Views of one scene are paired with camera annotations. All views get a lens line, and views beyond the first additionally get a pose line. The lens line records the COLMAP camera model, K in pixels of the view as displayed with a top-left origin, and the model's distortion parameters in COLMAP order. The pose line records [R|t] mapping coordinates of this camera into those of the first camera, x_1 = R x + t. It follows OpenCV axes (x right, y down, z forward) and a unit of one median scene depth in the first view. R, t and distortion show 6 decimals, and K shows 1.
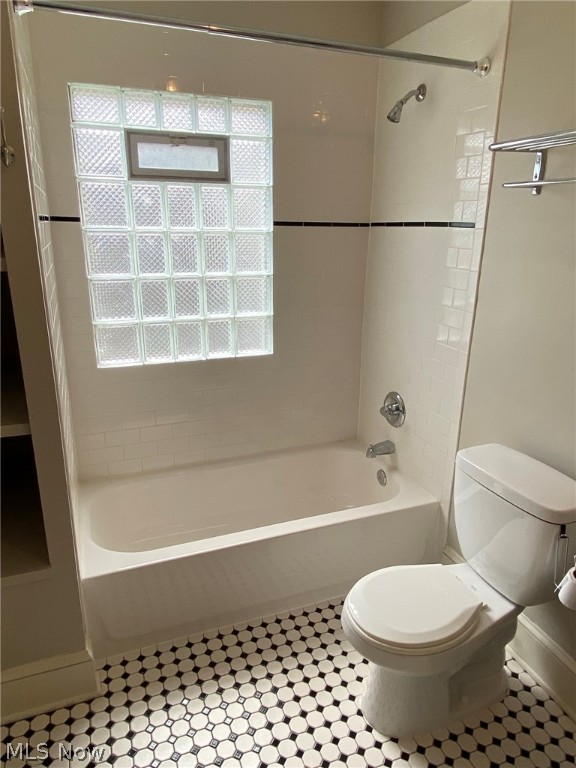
lens RADIAL K [[521.2, 0, 289.5], [0, 521.2, 386.8], [0, 0, 1]] dist [0.026621, -0.029093]
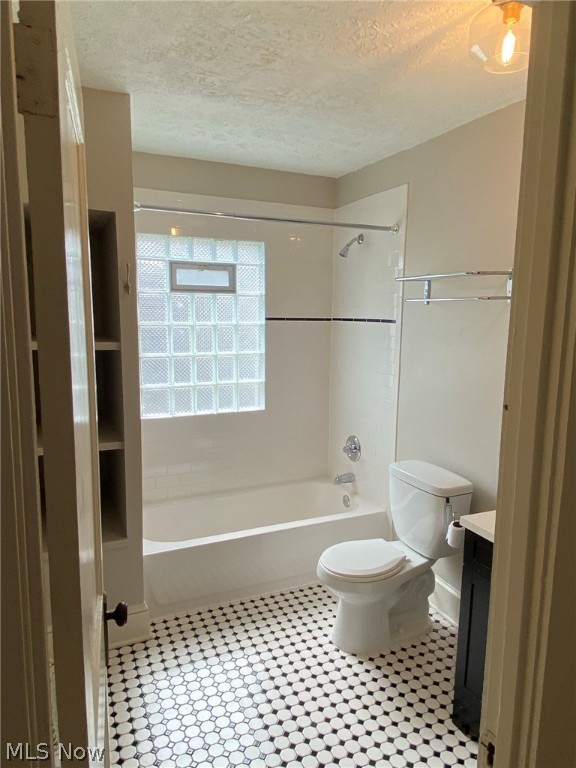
lens RADIAL K [[521.2, 0, 287.2], [0, 521.2, 383.8], [0, 0, 1]] dist [0.026621, -0.029093]
pose [[0.999089, -0.007846, 0.041940, -0.035245], [0.014523, 0.986790, -0.161352, 0.110675], [-0.040120, 0.161814, 0.986005, -0.446192]]
